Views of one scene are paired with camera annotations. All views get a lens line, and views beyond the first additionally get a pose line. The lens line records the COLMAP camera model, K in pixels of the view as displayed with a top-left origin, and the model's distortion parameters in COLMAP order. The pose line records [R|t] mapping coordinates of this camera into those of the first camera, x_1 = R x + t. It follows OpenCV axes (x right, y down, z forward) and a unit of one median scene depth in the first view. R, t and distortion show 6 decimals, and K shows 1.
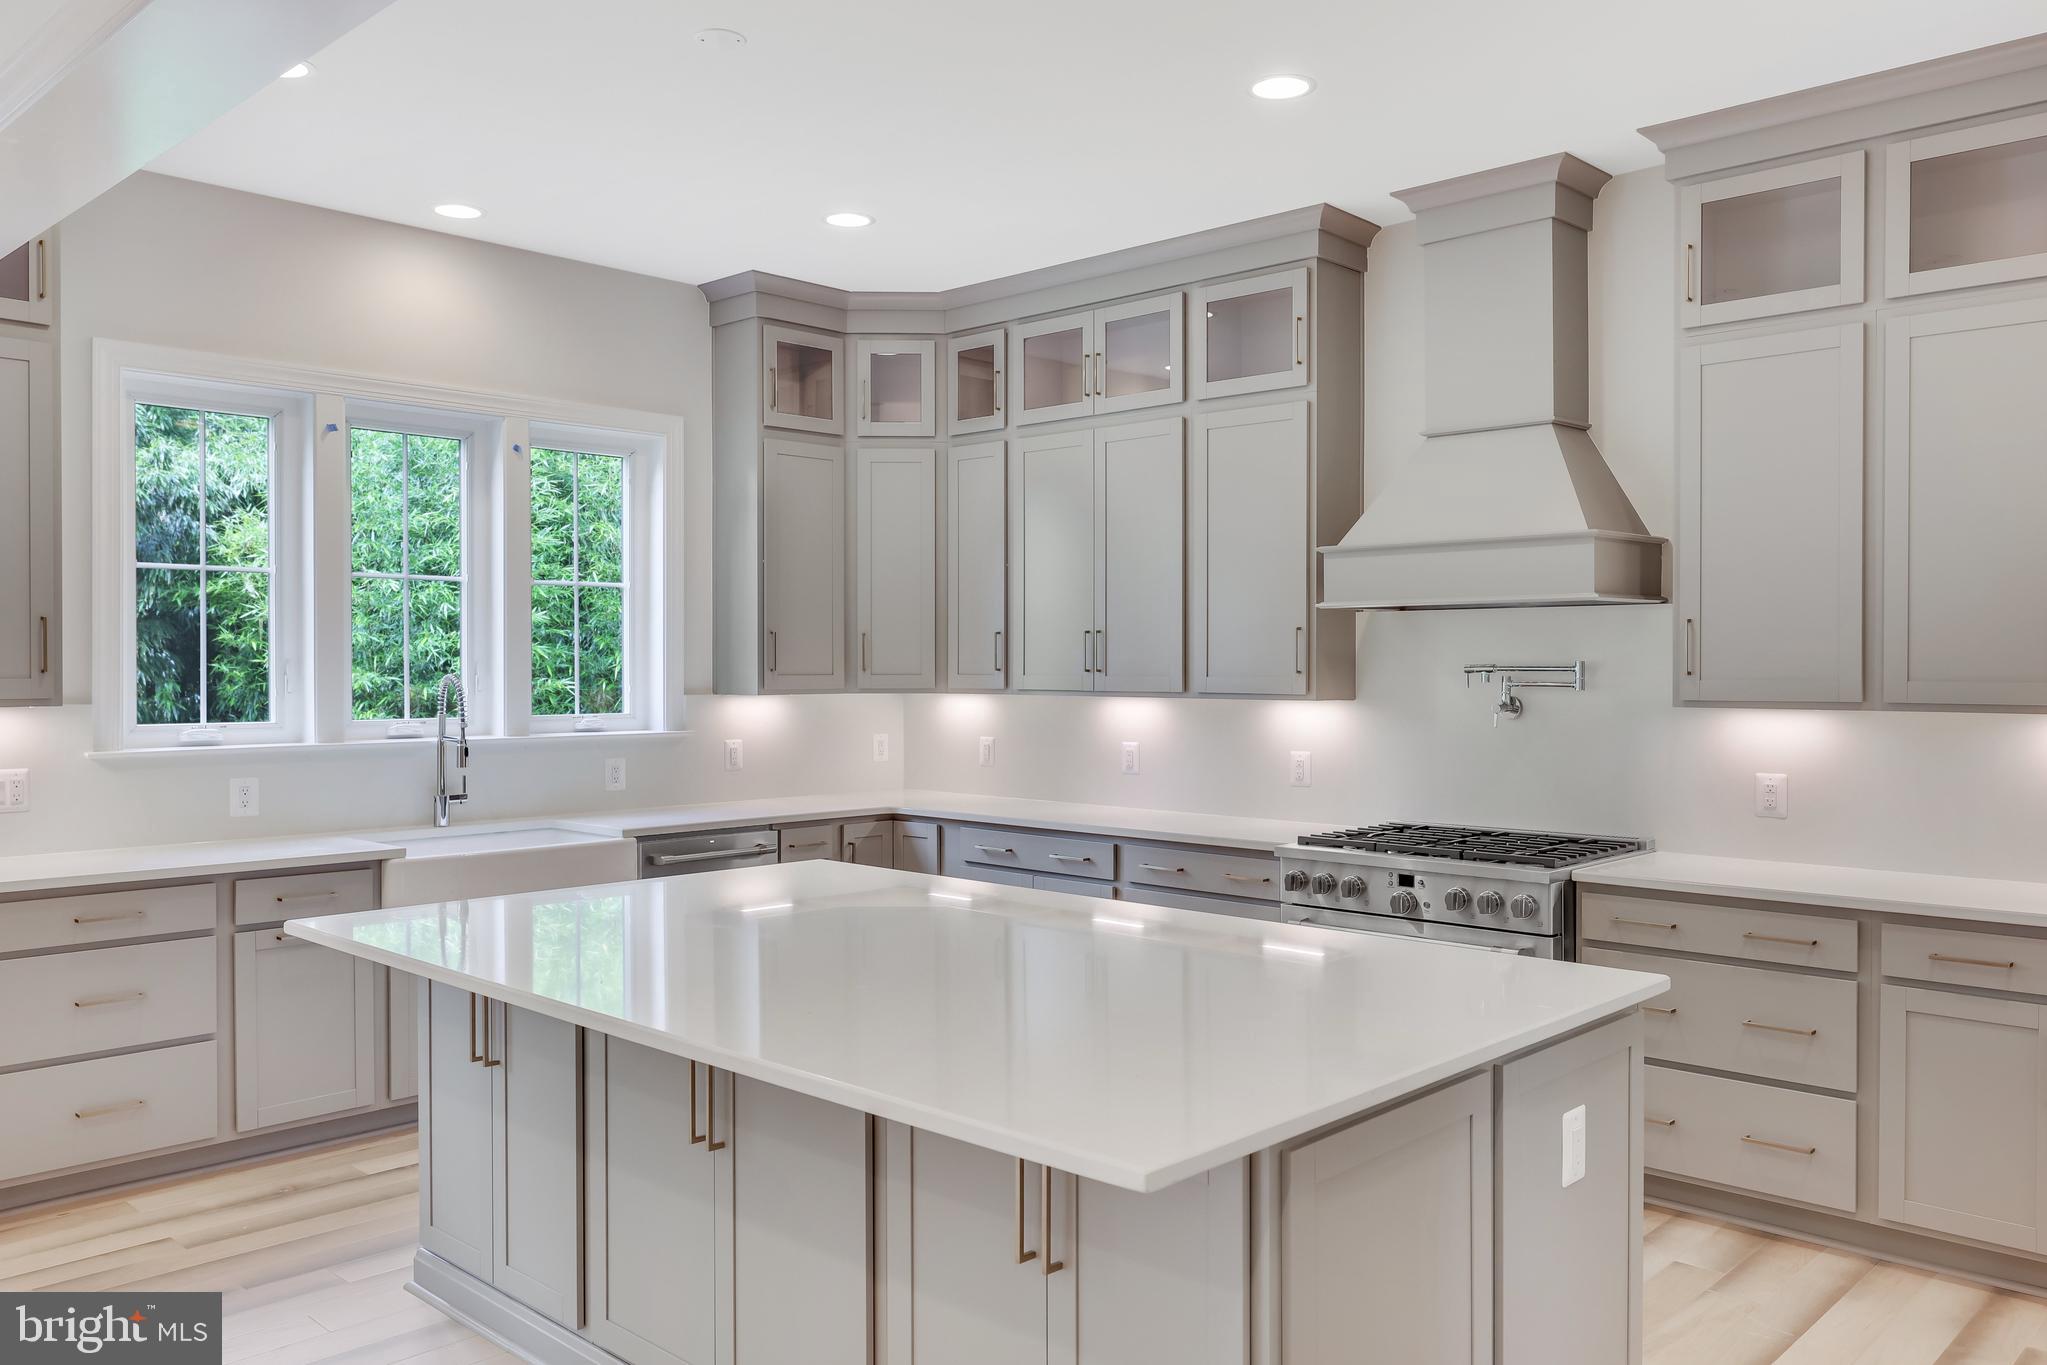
lens RADIAL K [[1562.4, 0, 1023.5], [0, 1562.4, 682.5], [0, 0, 1]] dist [-0.003206, -0.001037]
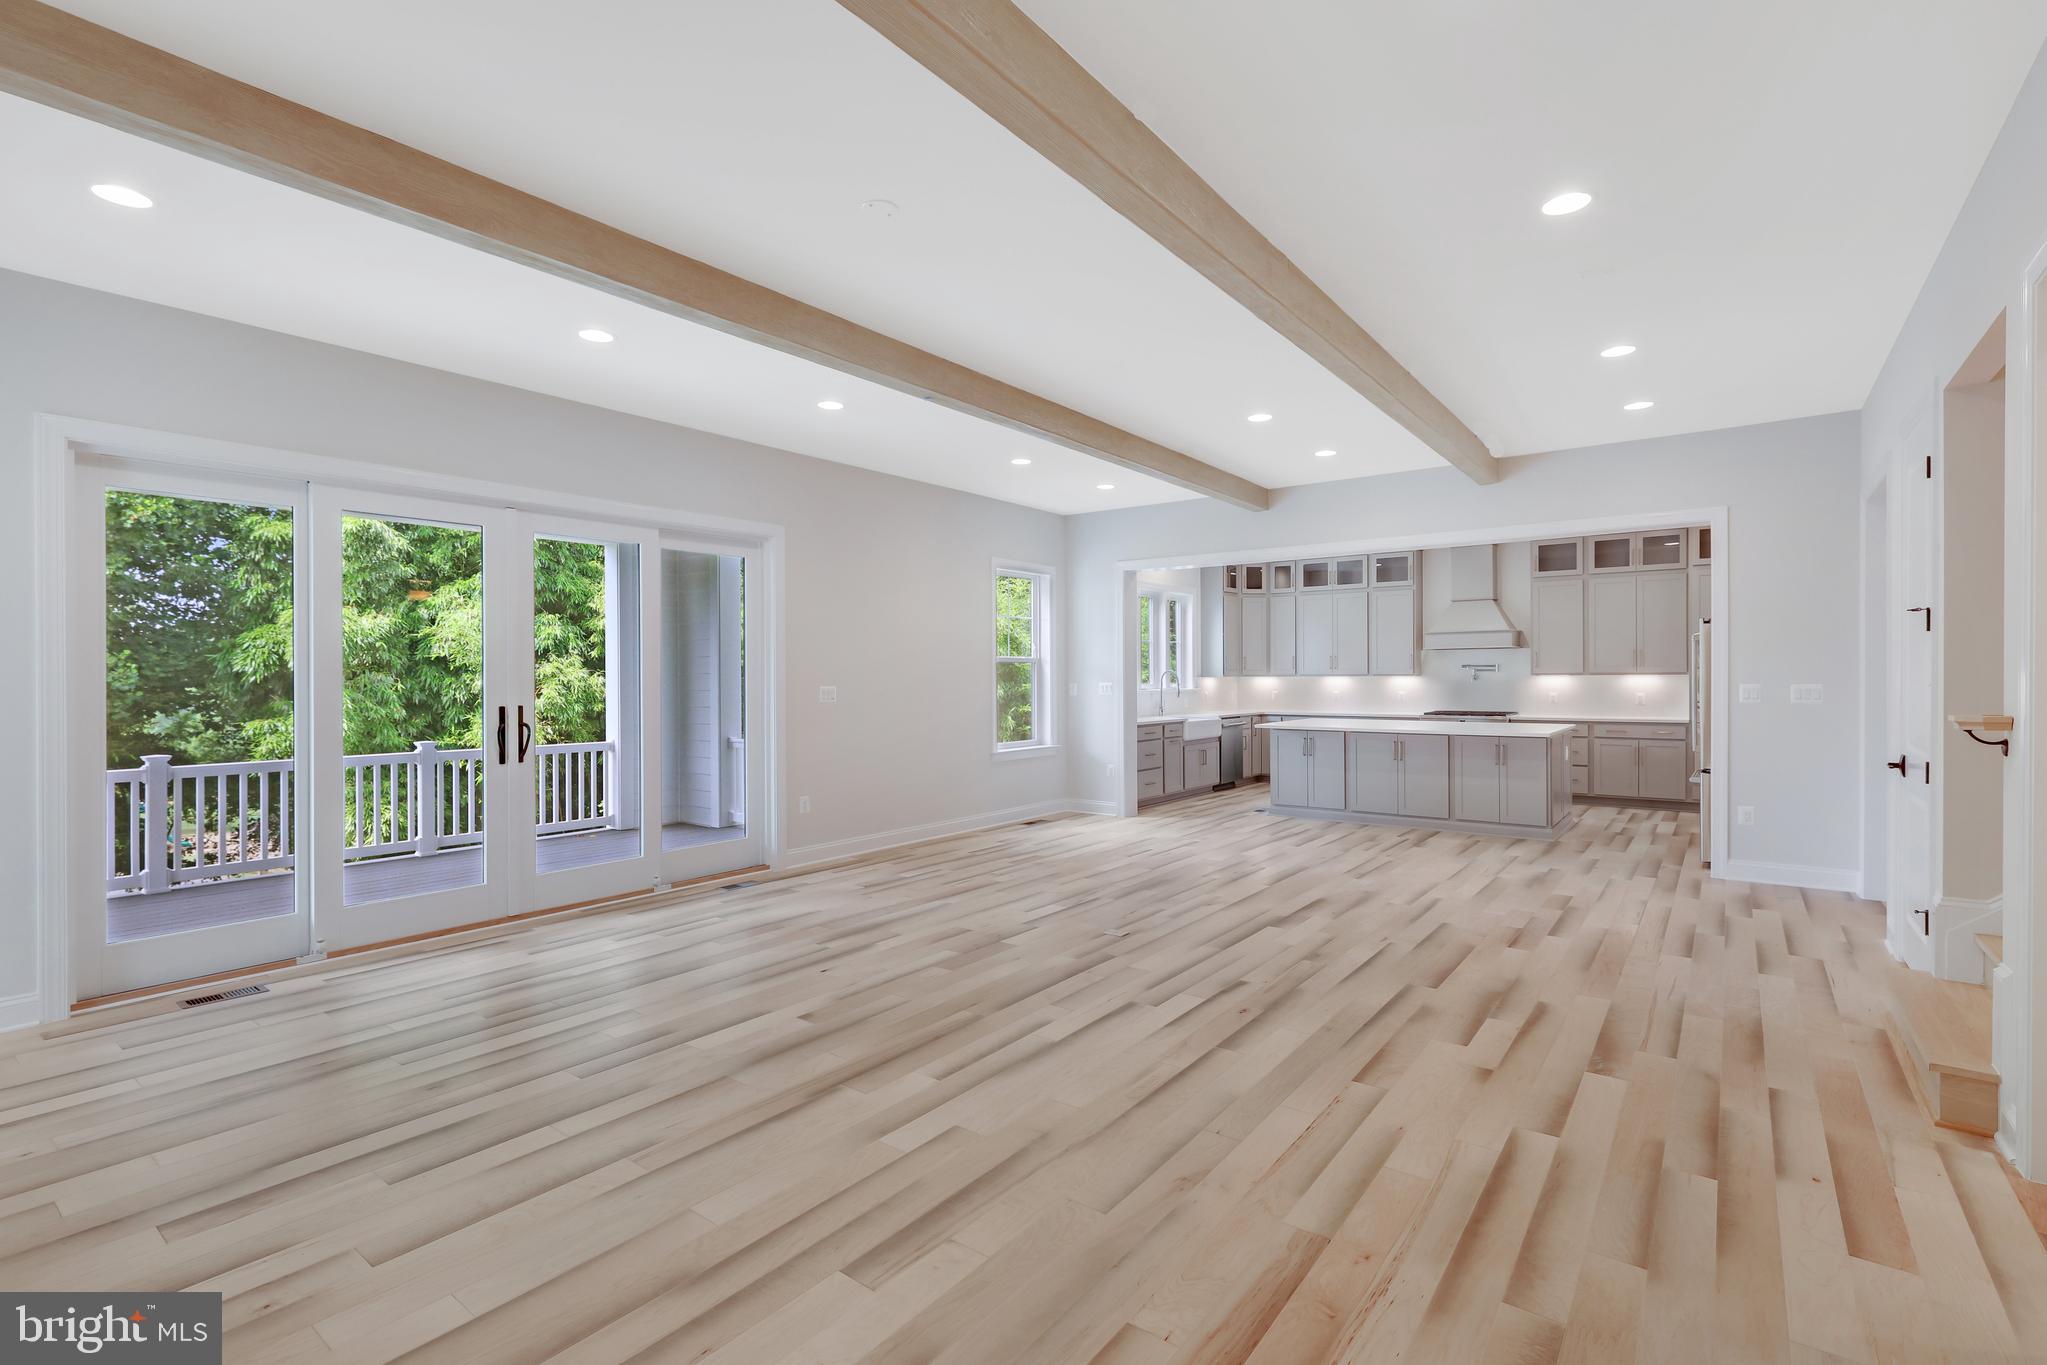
lens RADIAL K [[936.1, 0, 1023.5], [0, 936.1, 682.5], [0, 0, 1]] dist [-0.002727, -0.000517]
pose [[0.994396, -0.007061, 0.105479, -0.935712], [0.007517, 0.999964, -0.003923, 0.028897], [-0.105448, 0.004694, 0.994414, -1.014657]]
